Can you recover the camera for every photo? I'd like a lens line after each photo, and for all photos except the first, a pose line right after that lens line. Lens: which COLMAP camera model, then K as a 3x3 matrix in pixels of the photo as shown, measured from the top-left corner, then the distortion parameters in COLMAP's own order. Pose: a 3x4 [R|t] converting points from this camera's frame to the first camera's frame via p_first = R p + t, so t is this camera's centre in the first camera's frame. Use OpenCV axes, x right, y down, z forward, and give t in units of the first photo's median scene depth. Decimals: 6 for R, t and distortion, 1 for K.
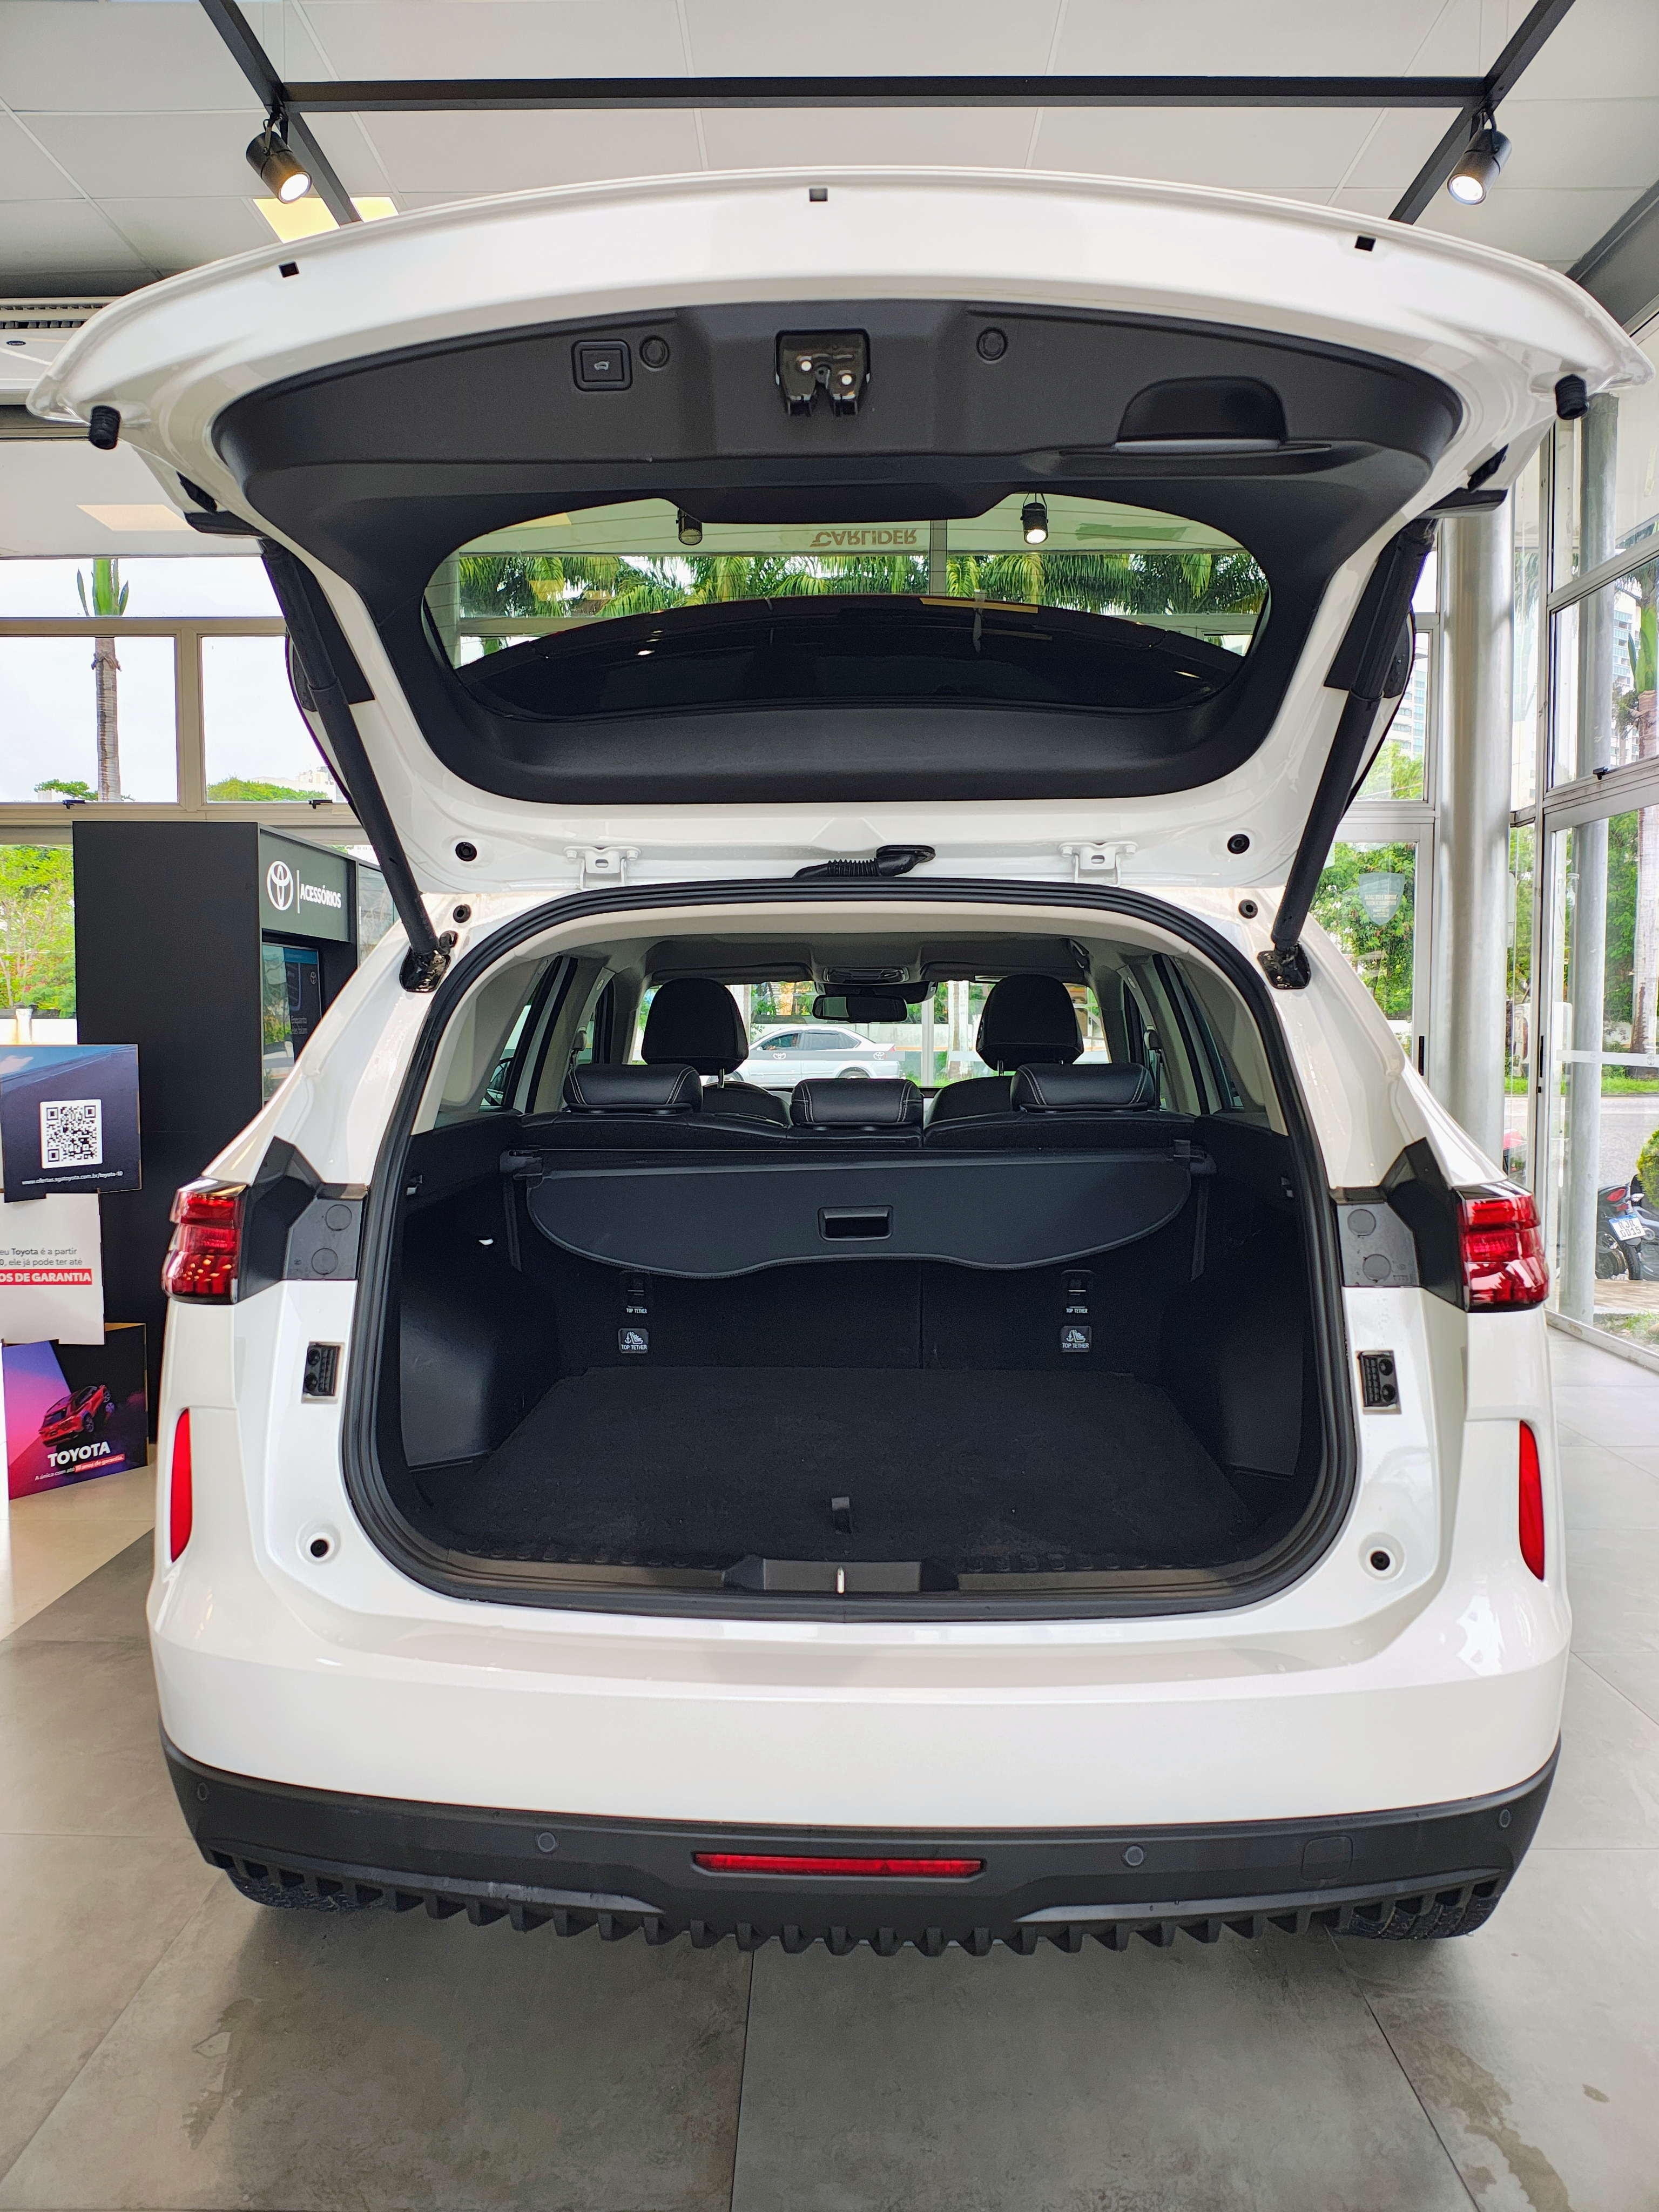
lens RADIAL K [[1630.0, 0, 847.2], [0, 1630.0, 1127.6], [0, 0, 1]] dist [-0.000069, -0.031440]
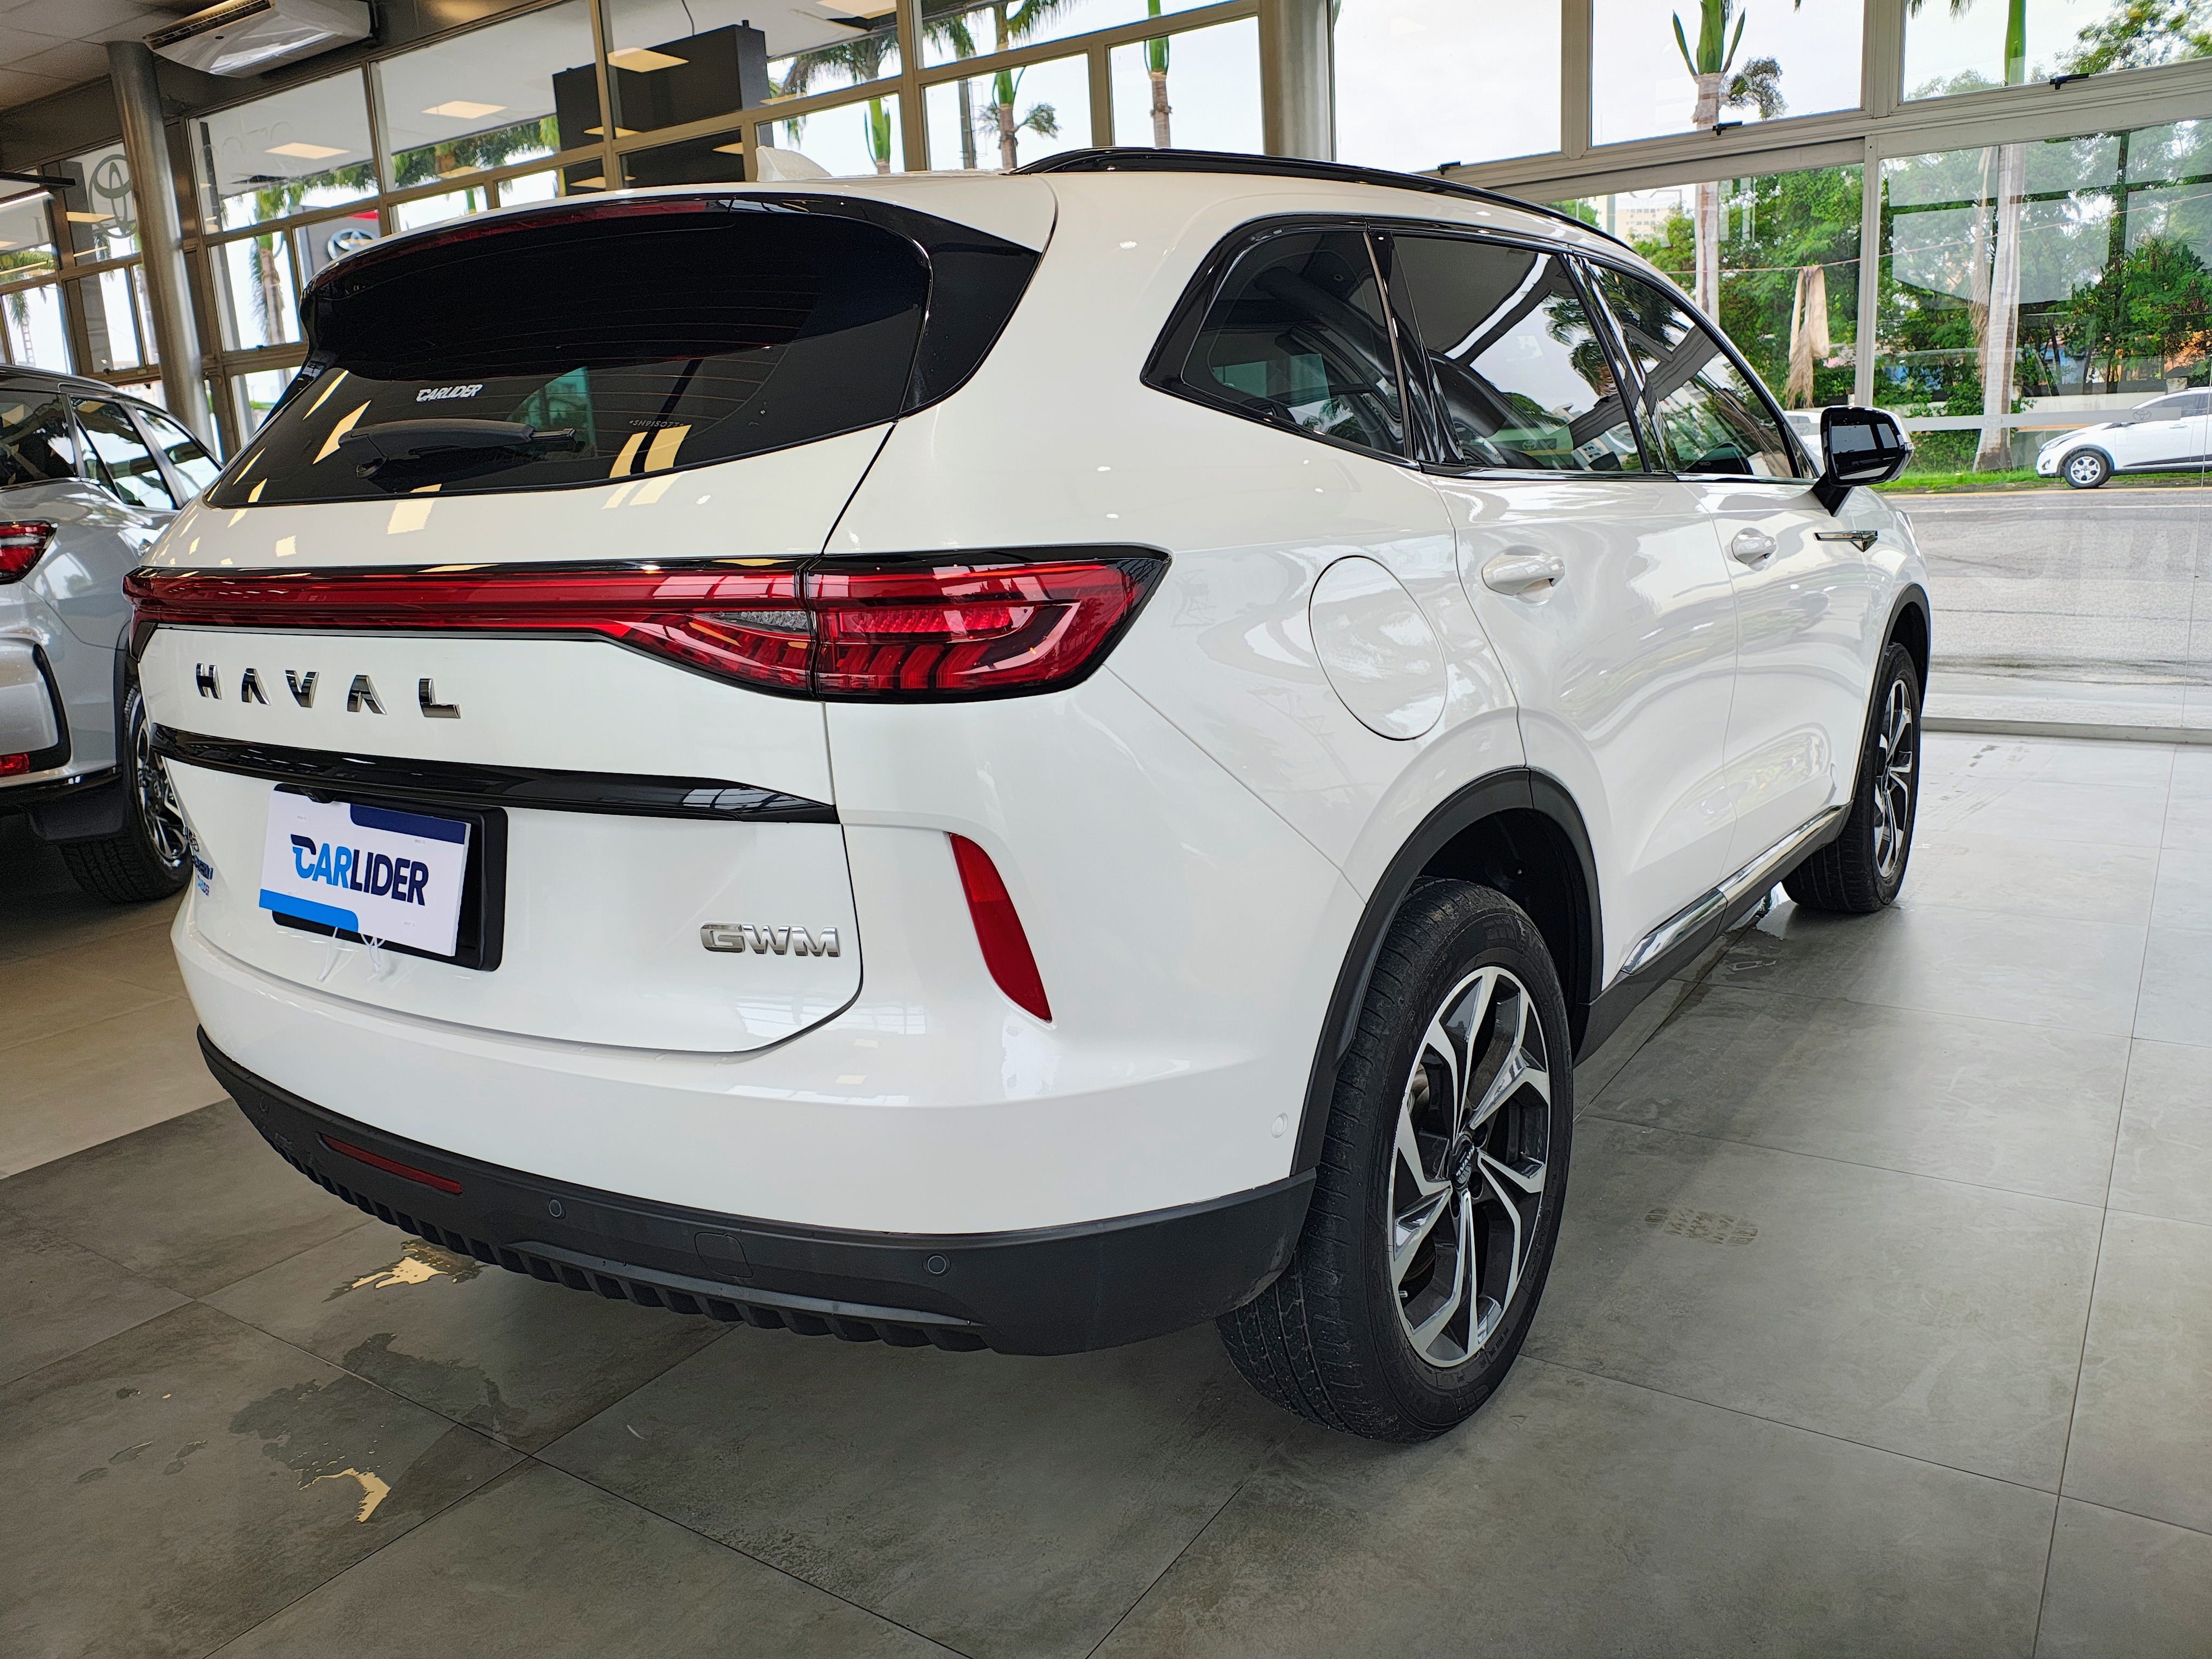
lens RADIAL K [[1630.0, 0, 1122.5], [0, 1630.0, 846.3], [0, 0, 1]] dist [-0.000069, -0.031440]
pose [[0.838466, 0.083037, -0.538591, 0.702061], [0.019032, 0.983258, 0.181223, 0.027732], [0.544622, -0.162200, 0.822848, 0.263553]]
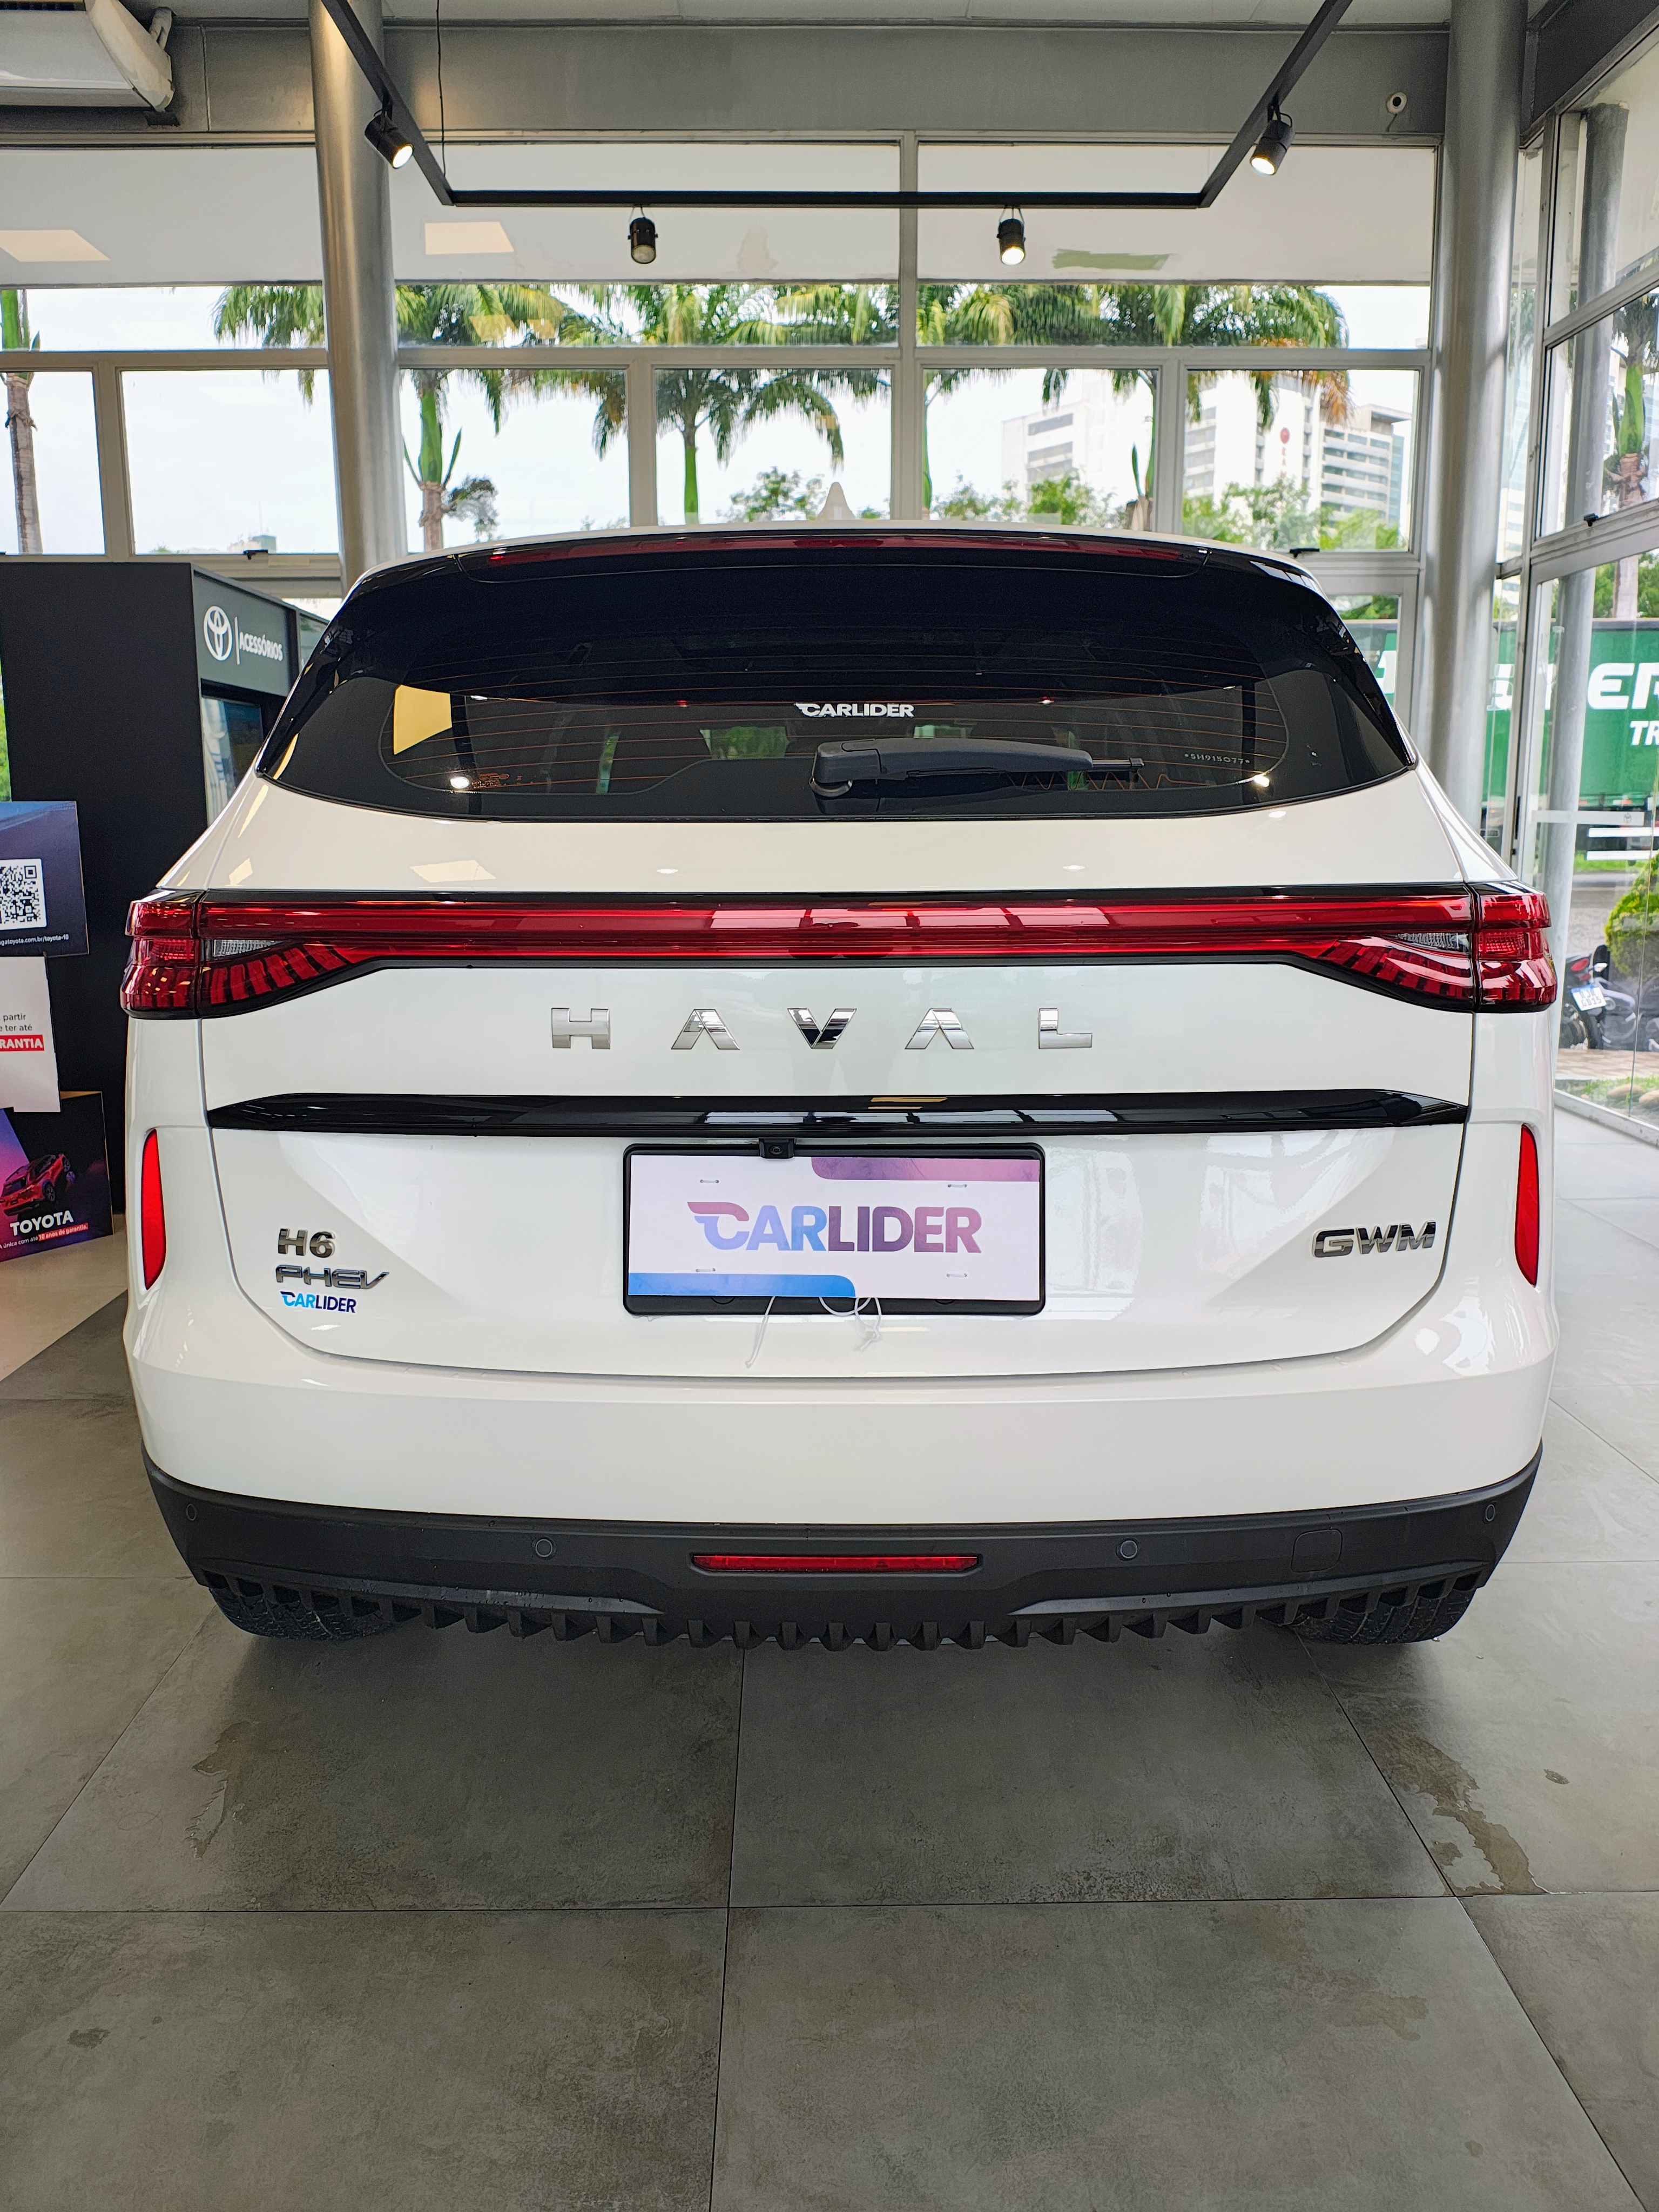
lens RADIAL K [[1630.0, 0, 862.4], [0, 1630.0, 1121.7], [0, 0, 1]] dist [-0.000069, -0.031440]
pose [[0.999420, -0.007777, 0.033156, -0.014715], [0.003590, 0.992209, 0.124534, 0.040613], [-0.033866, -0.124343, 0.991661, 0.024808]]
